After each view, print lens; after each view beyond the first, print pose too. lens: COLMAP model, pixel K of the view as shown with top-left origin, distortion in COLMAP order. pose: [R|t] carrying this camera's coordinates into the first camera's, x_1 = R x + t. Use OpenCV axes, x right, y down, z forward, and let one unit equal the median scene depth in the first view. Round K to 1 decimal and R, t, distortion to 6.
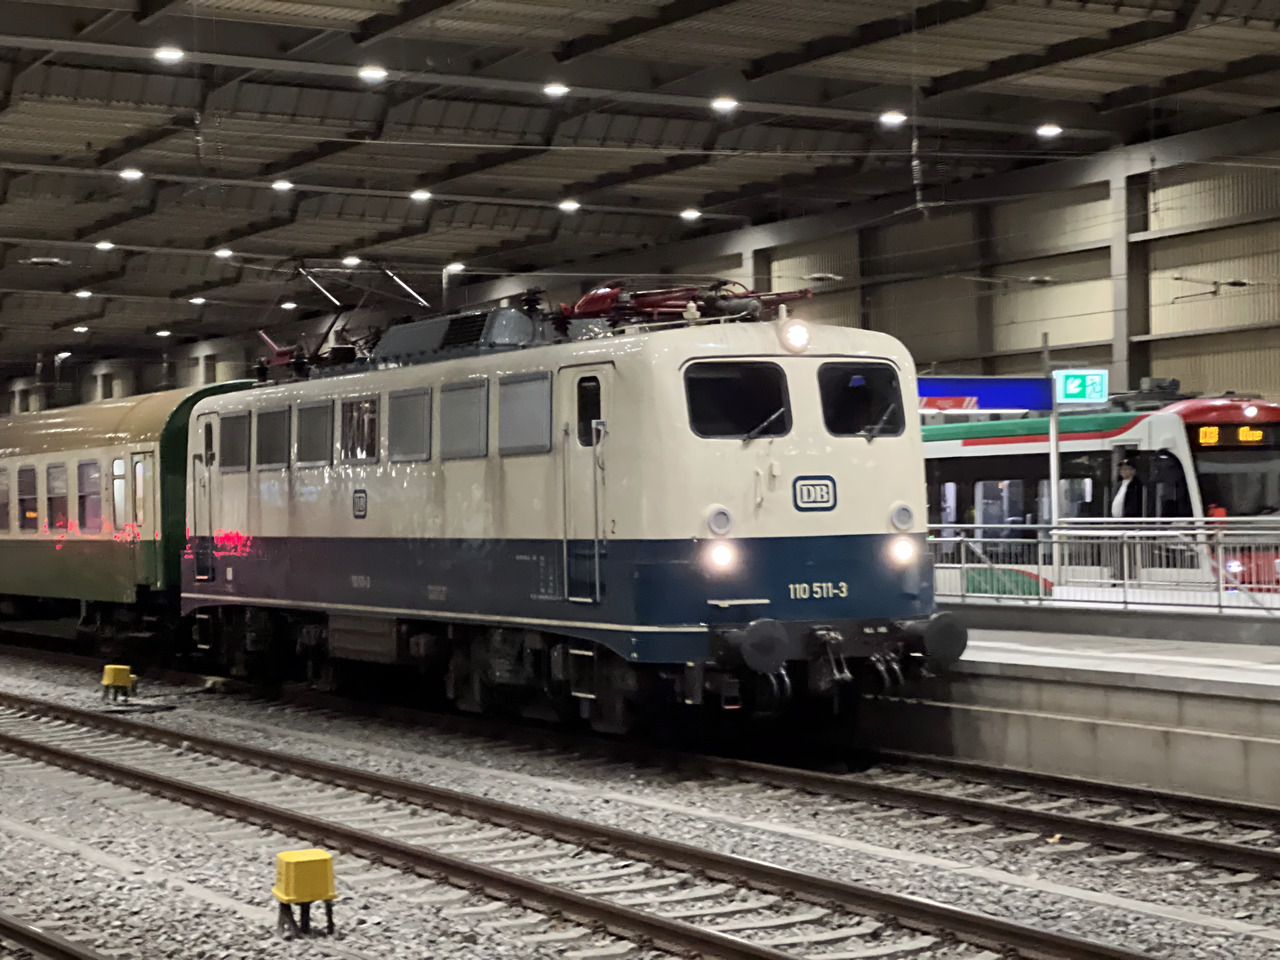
lens RADIAL K [[2849.0, 0, 636.6], [0, 2849.0, 478.7], [0, 0, 1]] dist [0.183940, 0.726433]
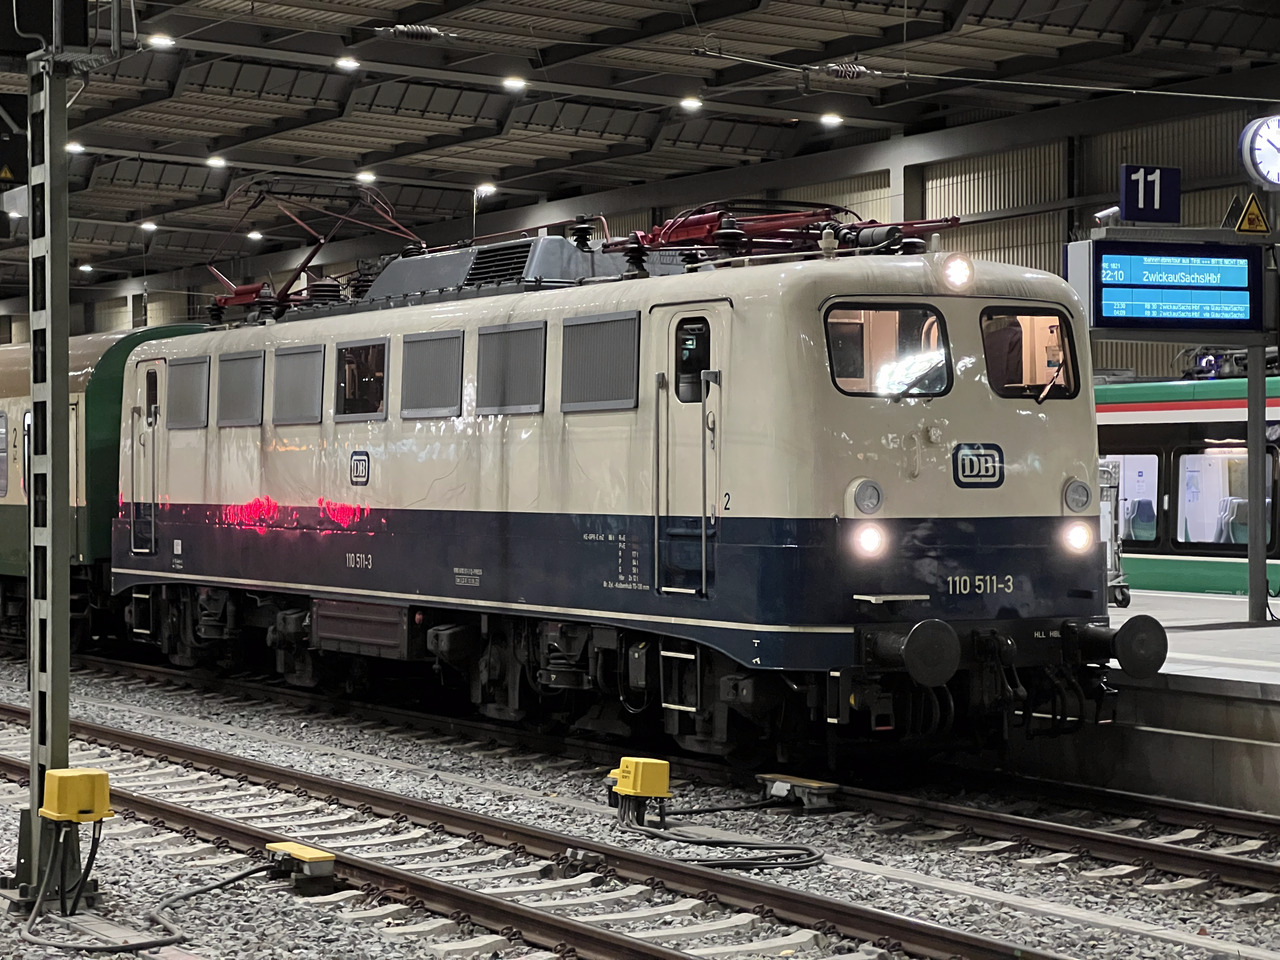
lens RADIAL K [[2858.4, 0, 629.2], [0, 2858.4, 475.1], [0, 0, 1]] dist [0.157313, 1.007389]
pose [[0.997839, 0.018327, 0.063106, -0.083818], [-0.018851, 0.999793, 0.007710, 0.003326], [-0.062951, -0.008883, 0.997977, 0.179604]]
